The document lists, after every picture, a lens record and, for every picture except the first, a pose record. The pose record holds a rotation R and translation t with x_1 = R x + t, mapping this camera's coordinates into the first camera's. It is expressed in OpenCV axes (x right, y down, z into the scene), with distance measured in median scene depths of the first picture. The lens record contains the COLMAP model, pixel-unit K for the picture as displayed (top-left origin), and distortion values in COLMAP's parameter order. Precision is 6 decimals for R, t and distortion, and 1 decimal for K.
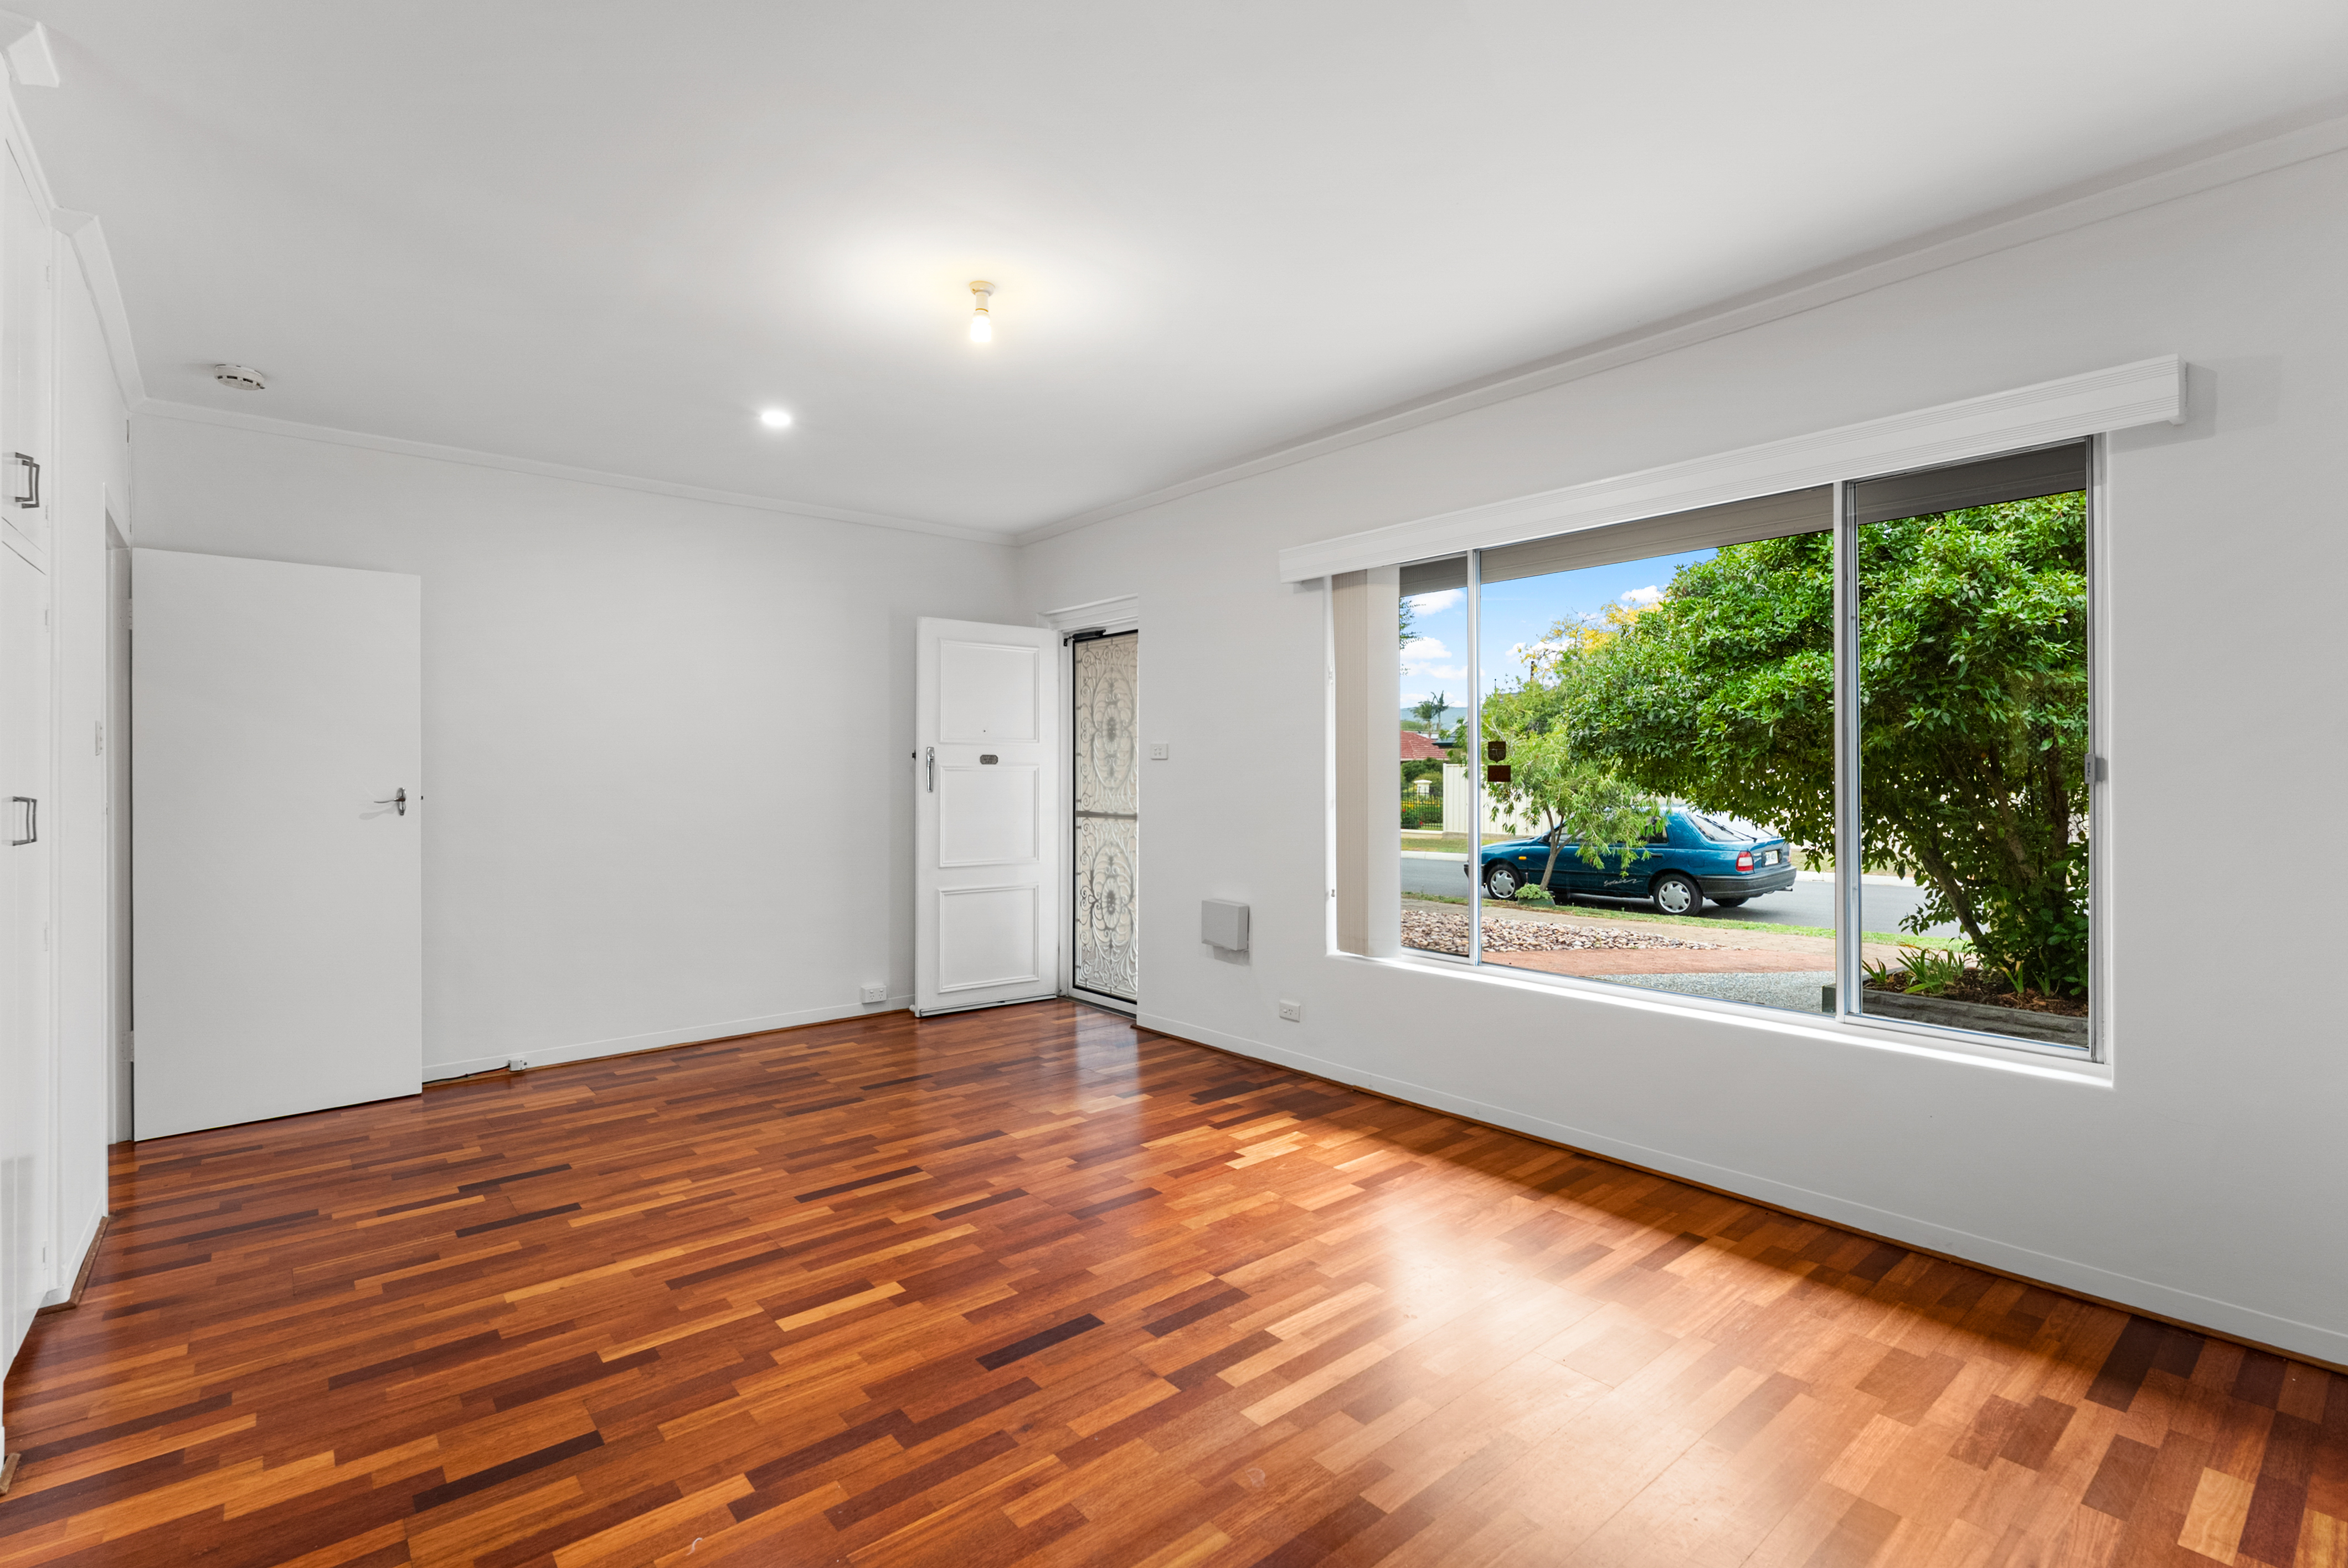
lens RADIAL K [[1078.9, 0, 1172.7], [0, 1078.9, 770.9], [0, 0, 1]] dist [-0.000824, 0.000431]
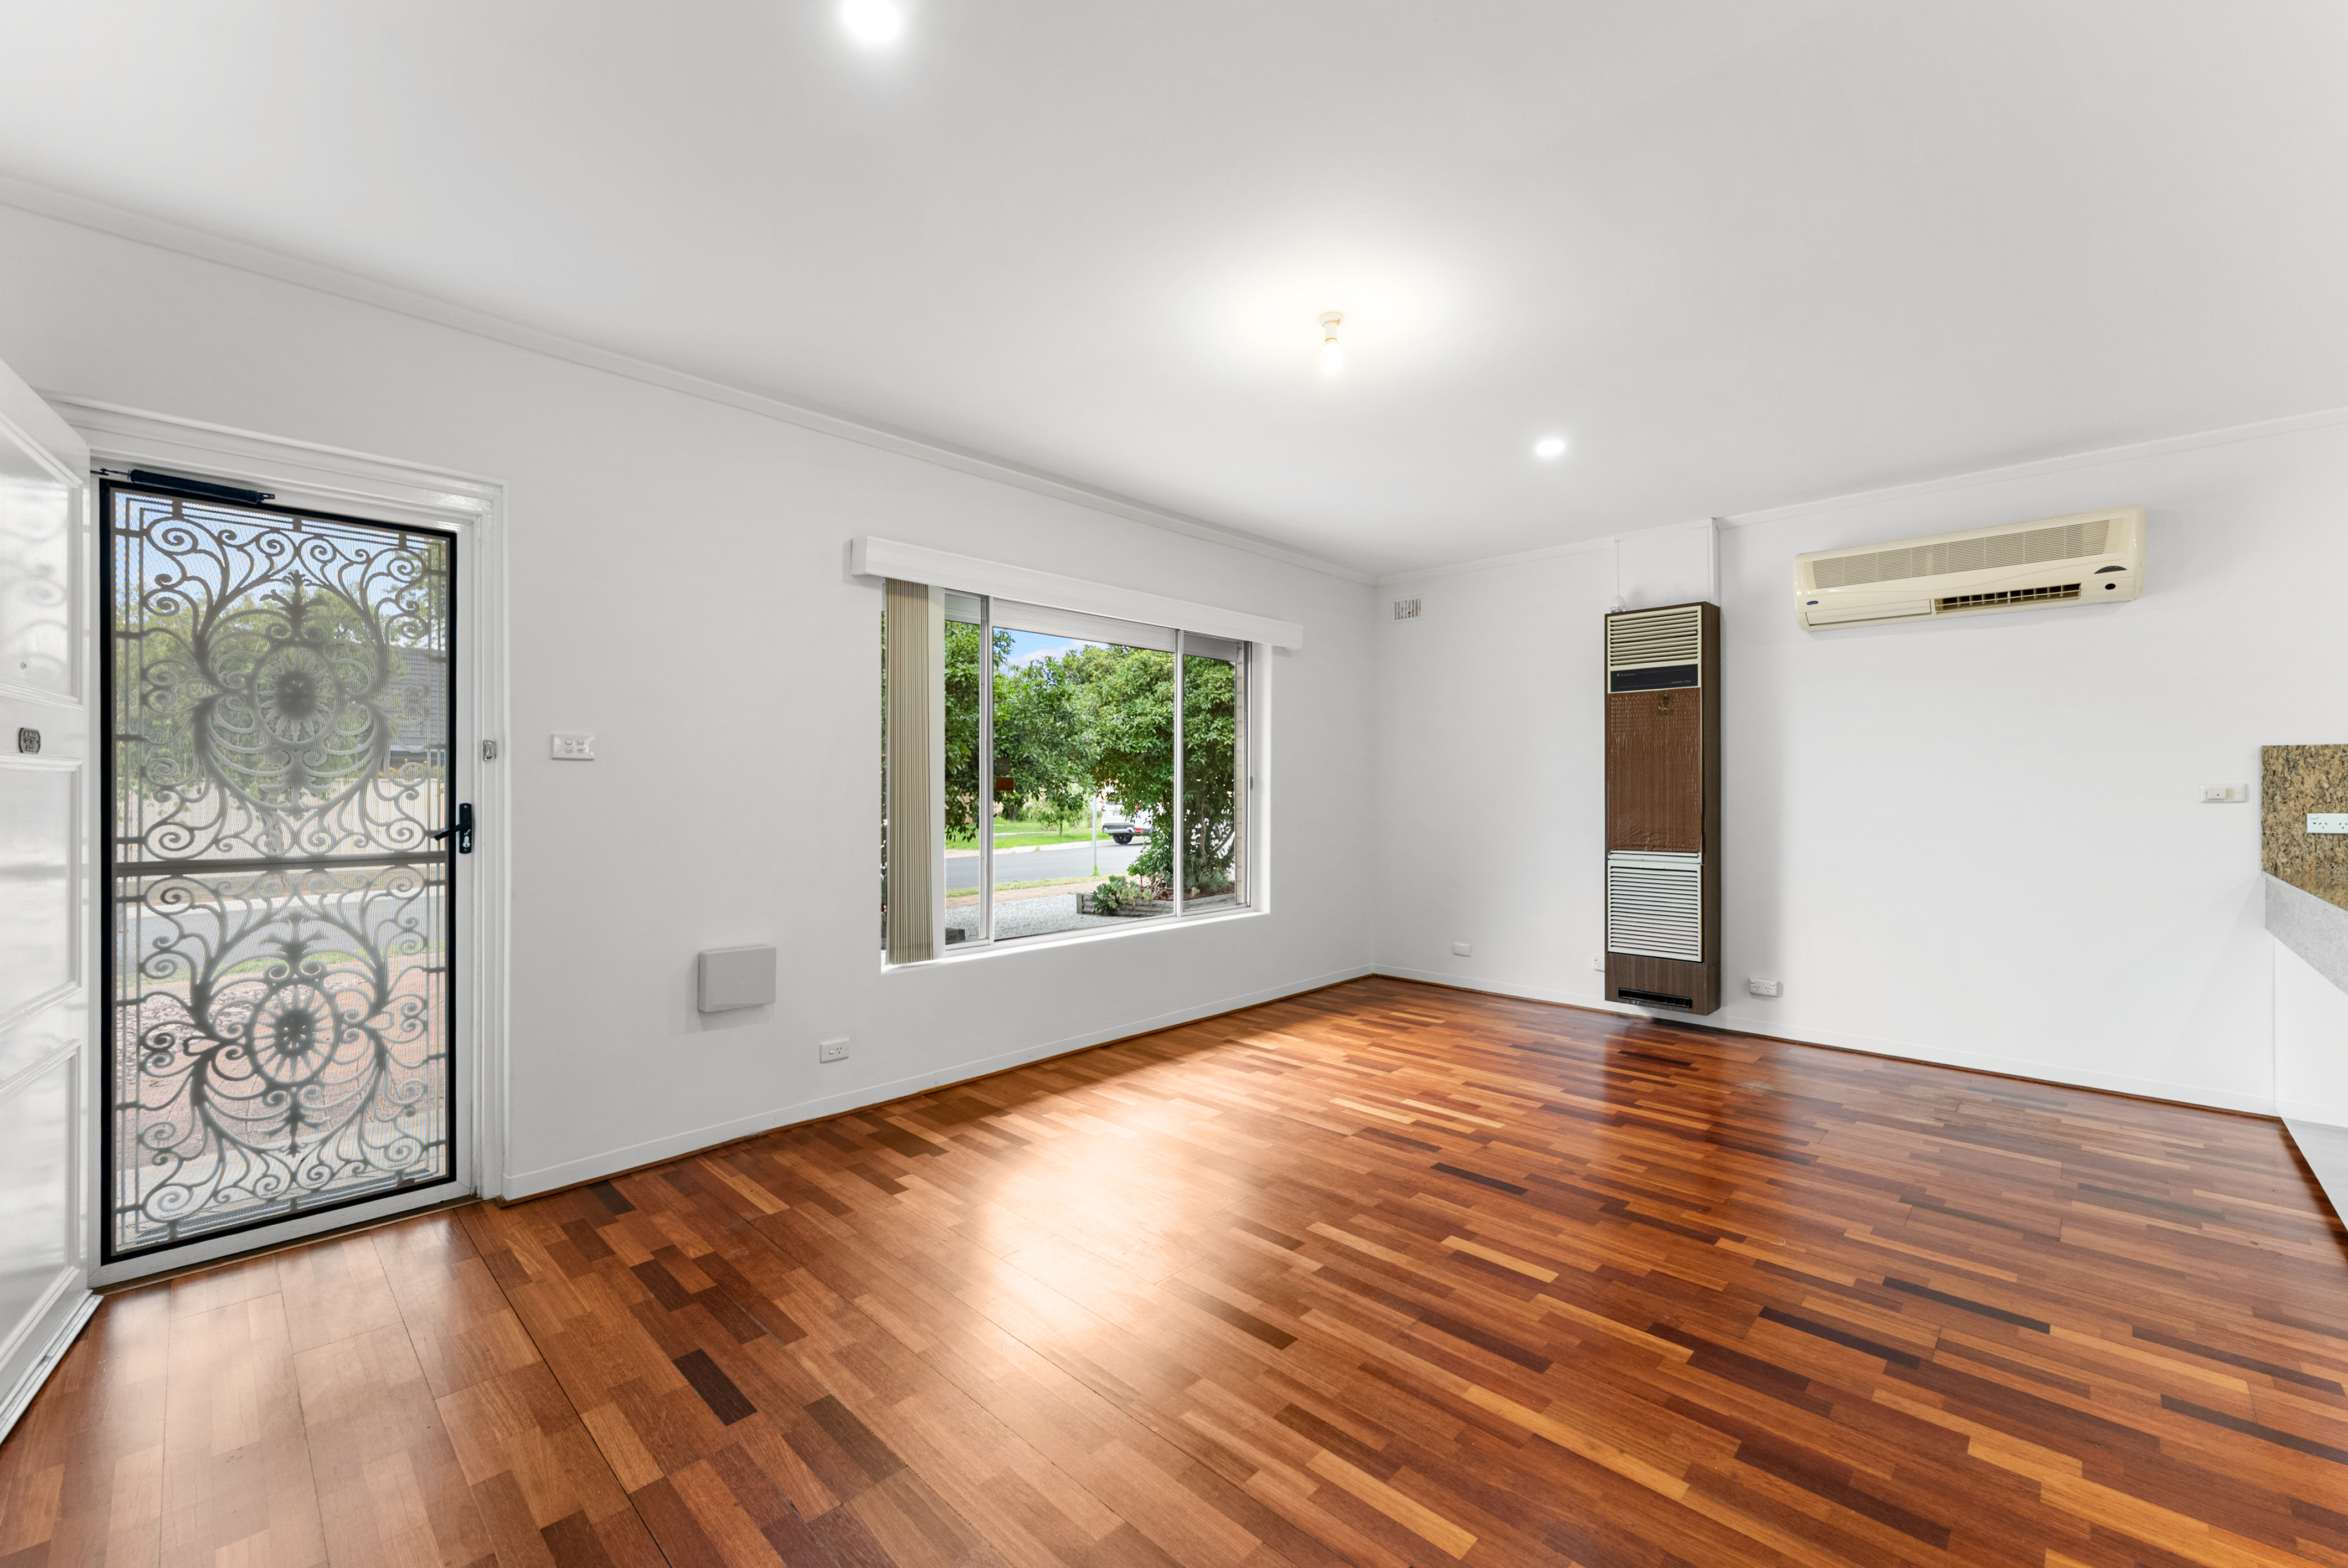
lens RADIAL K [[953.1, 0, 1174.0], [0, 953.1, 784.0], [0, 0, 1]] dist [0.005700, -0.000130]
pose [[-0.105627, 0.007699, 0.994376, -1.077926], [-0.000153, 0.999970, -0.007759, 0.015787], [-0.994406, -0.000972, -0.105622, 1.238989]]
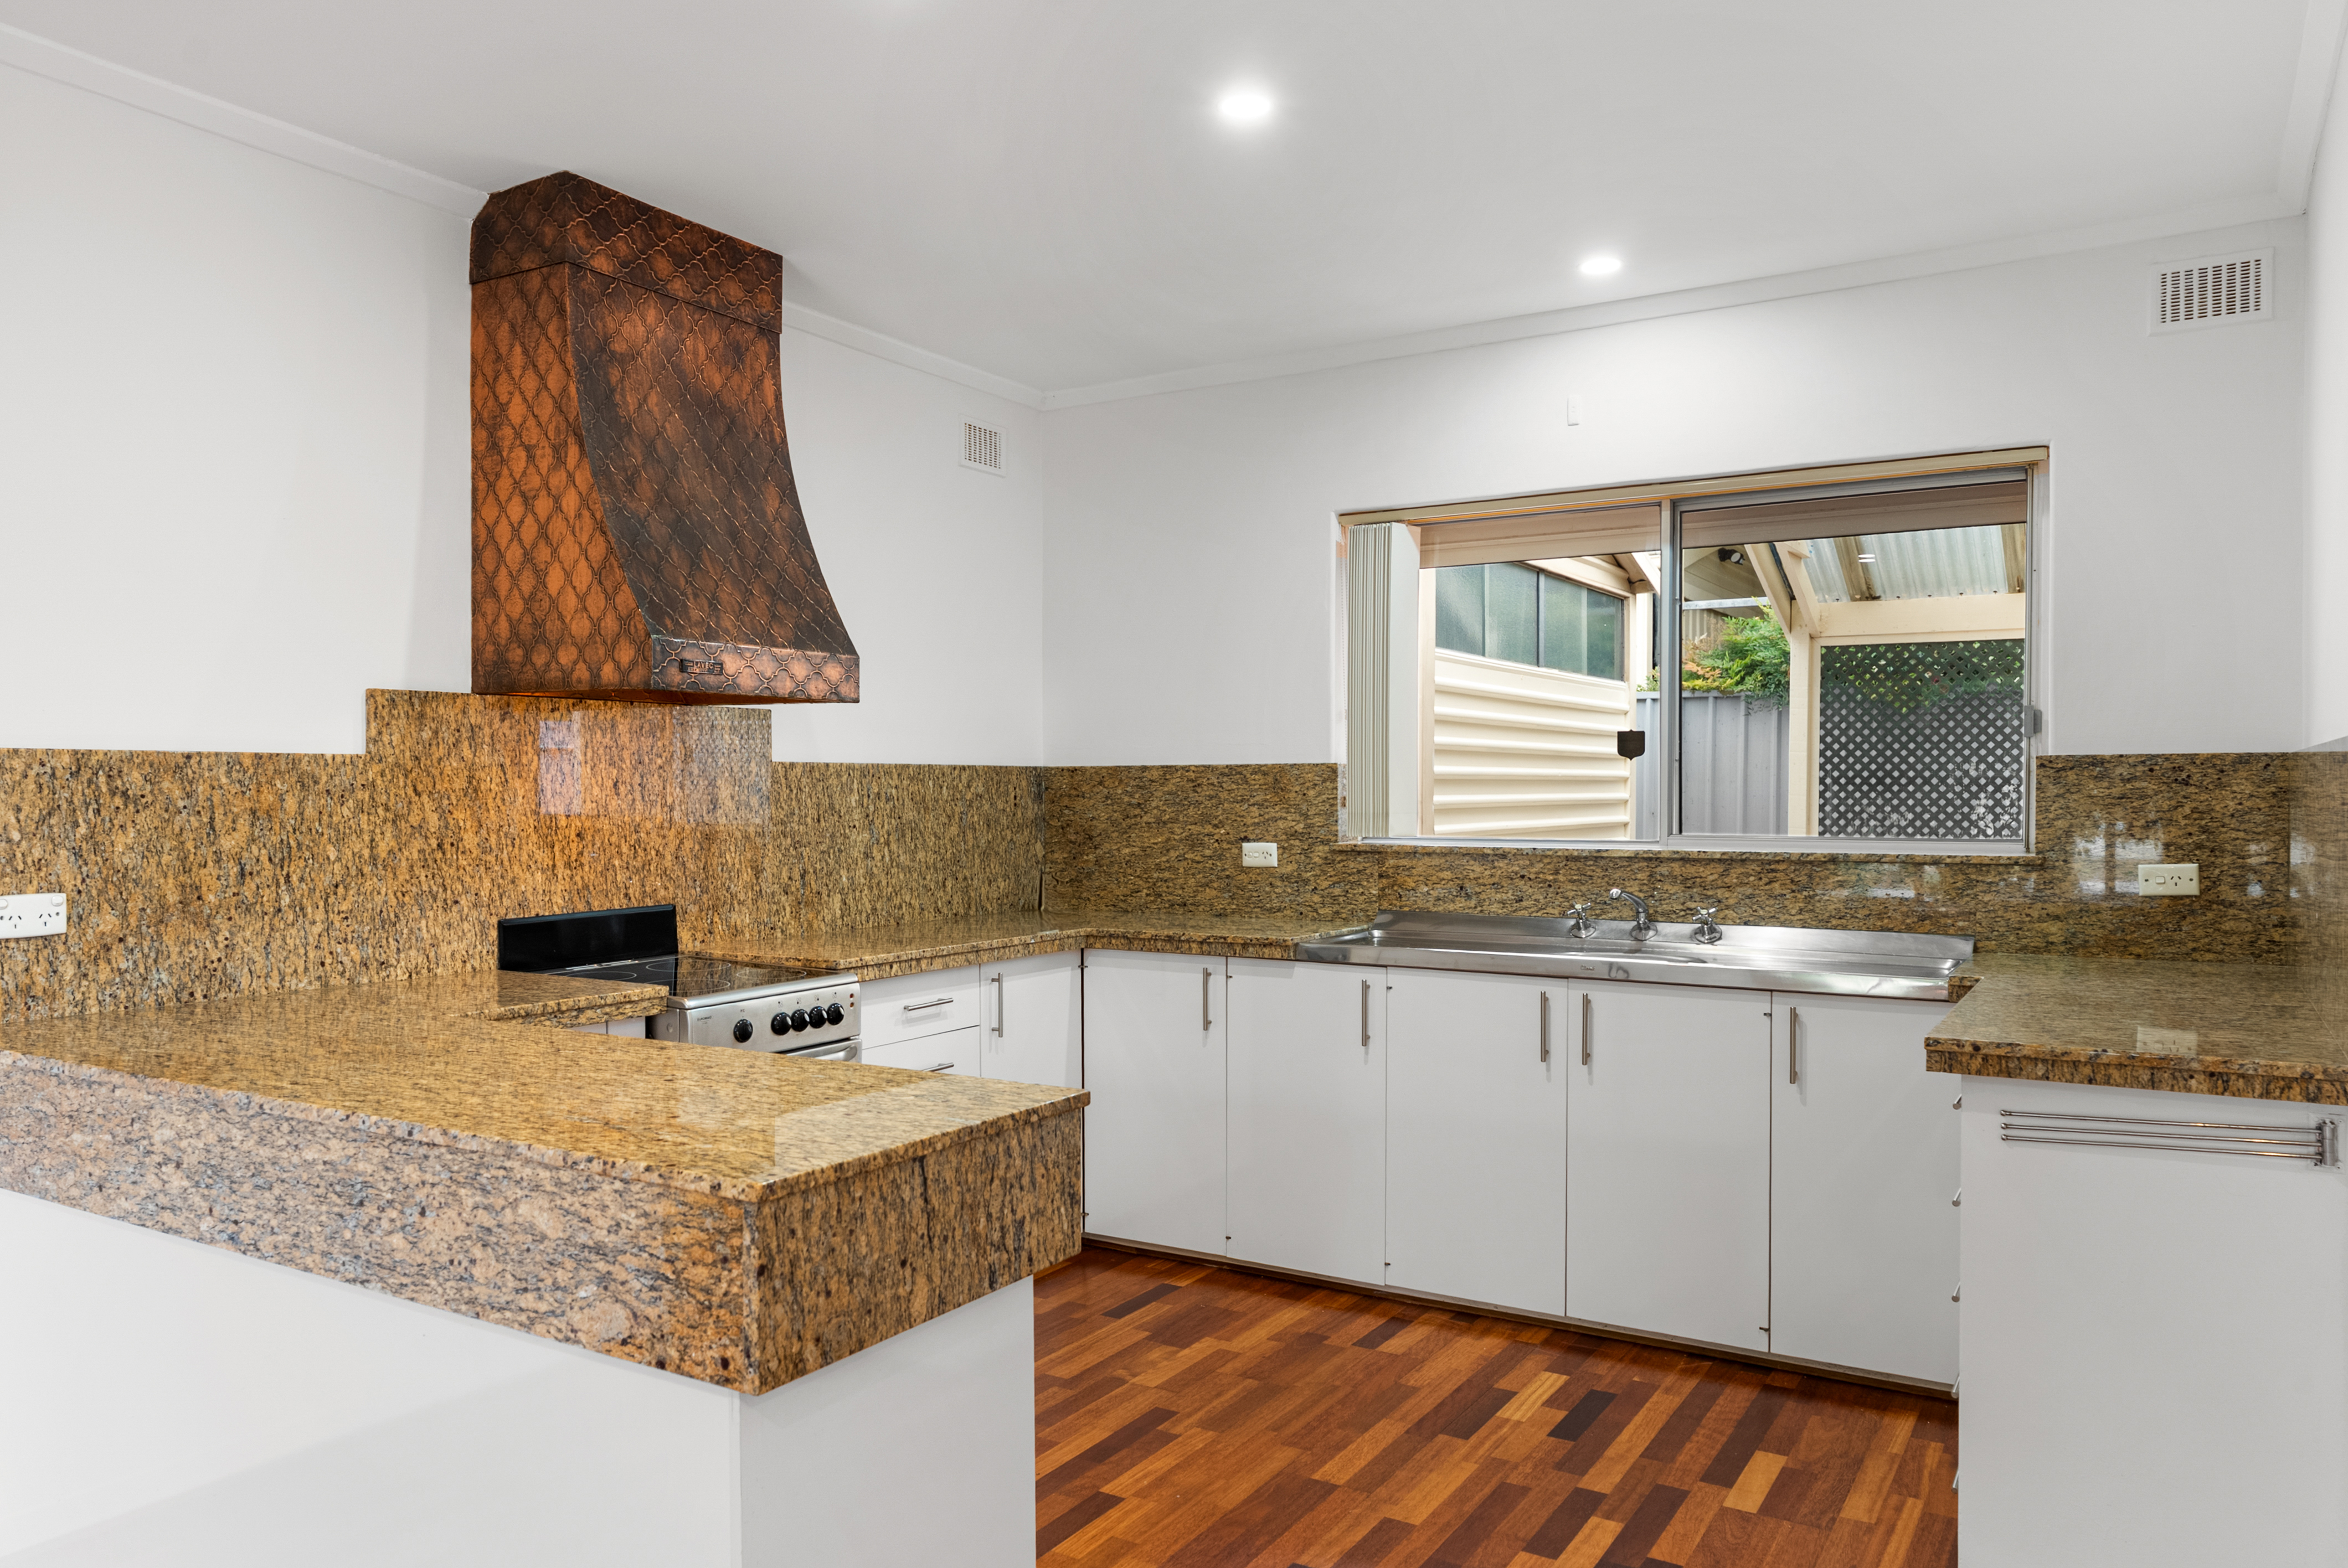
lens RADIAL K [[1616.5, 0, 1159.4], [0, 1616.5, 822.5], [0, 0, 1]] dist [-0.001175, -0.002507]
pose [[-0.950653, 0.011873, -0.310029, -0.393425], [0.004889, 0.999717, 0.023294, -0.017873], [0.310218, 0.020629, -0.950442, 0.798469]]
